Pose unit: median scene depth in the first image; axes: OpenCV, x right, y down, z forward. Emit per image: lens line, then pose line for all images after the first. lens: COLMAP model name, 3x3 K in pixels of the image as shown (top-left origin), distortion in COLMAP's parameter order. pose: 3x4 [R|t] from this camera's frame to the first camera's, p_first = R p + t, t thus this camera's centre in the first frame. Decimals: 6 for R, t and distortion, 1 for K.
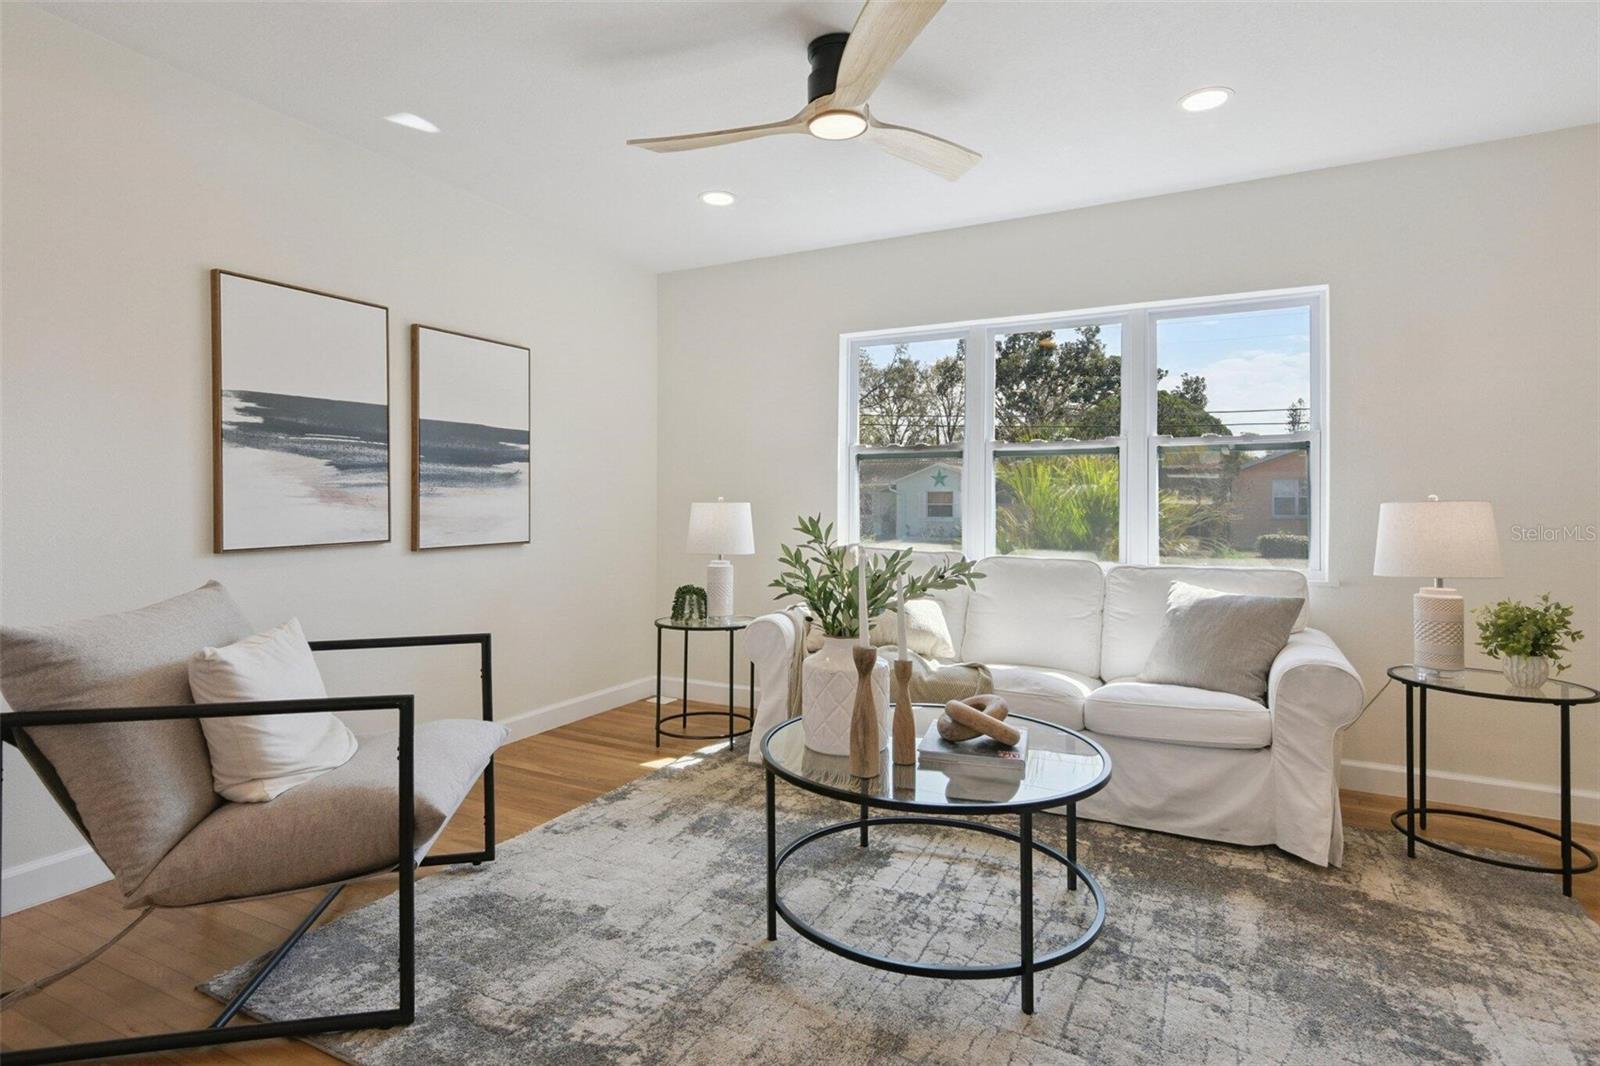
lens RADIAL K [[822.6, 0, 814.9], [0, 822.6, 501.5], [0, 0, 1]] dist [0.021307, -0.003236]
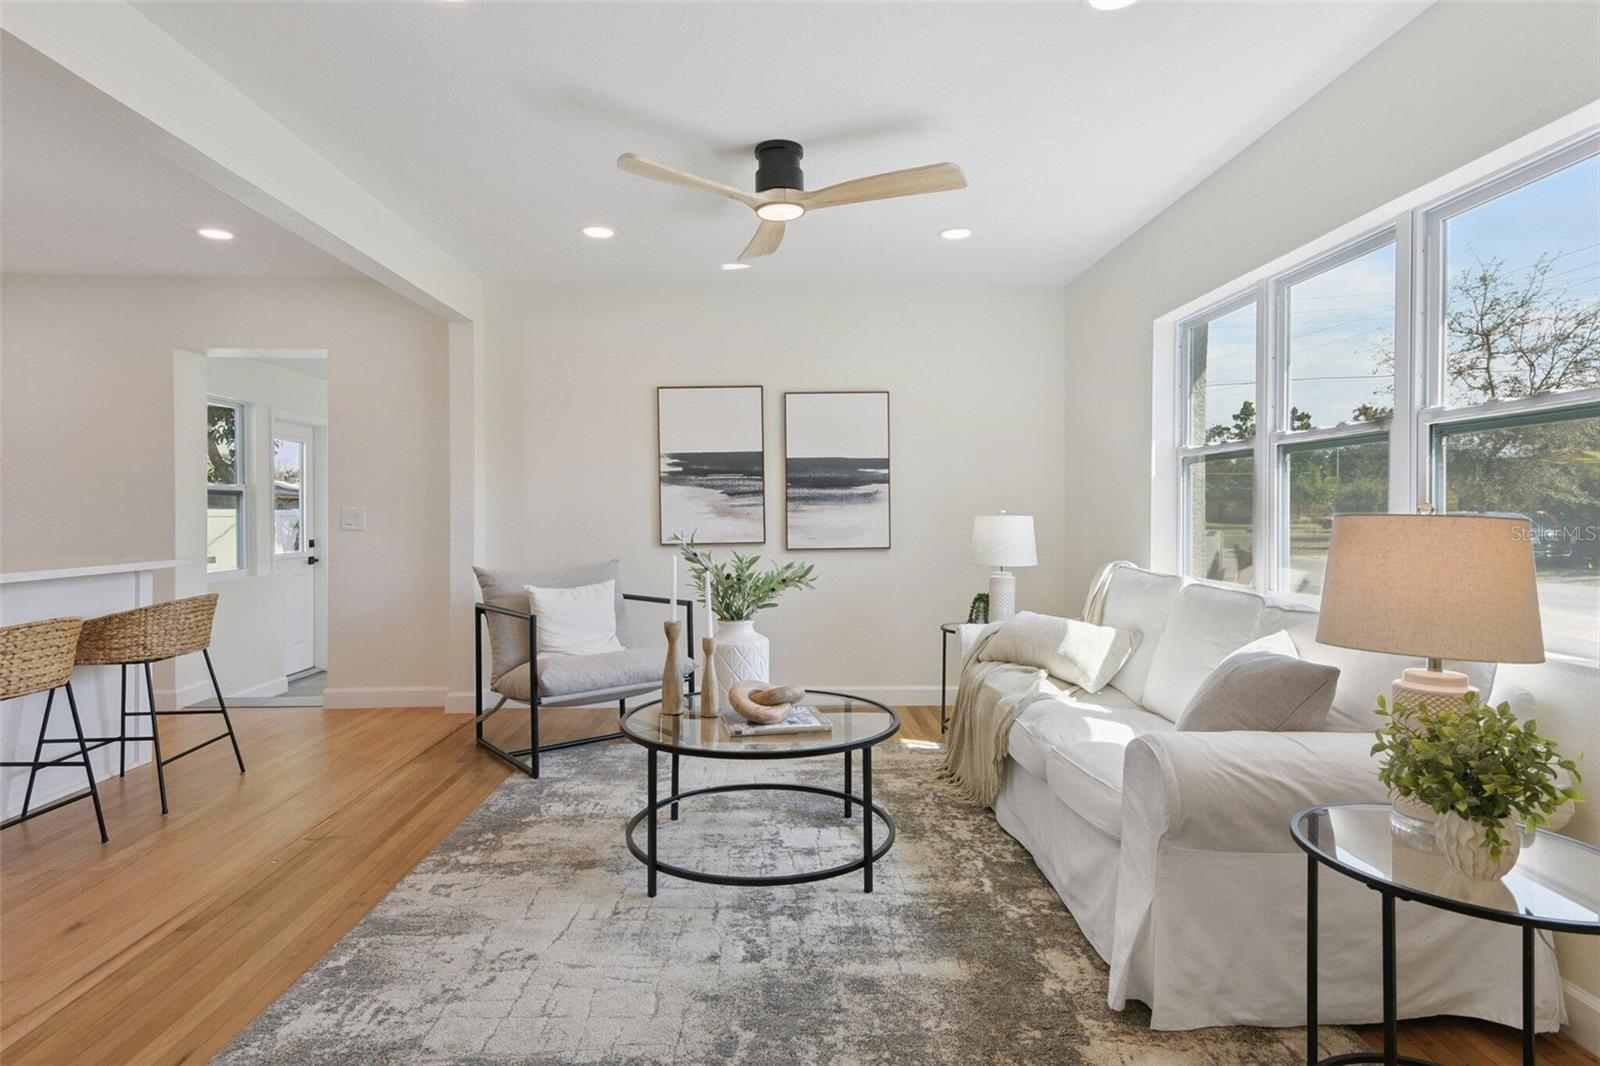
lens RADIAL K [[896.2, 0, 801.7], [0, 896.2, 530.0], [0, 0, 1]] dist [0.032526, 0.000377]
pose [[0.473134, 0.012985, -0.880895, 1.000953], [0.005680, 0.999826, 0.017788, -0.003382], [0.880972, -0.013420, 0.472977, 0.318583]]
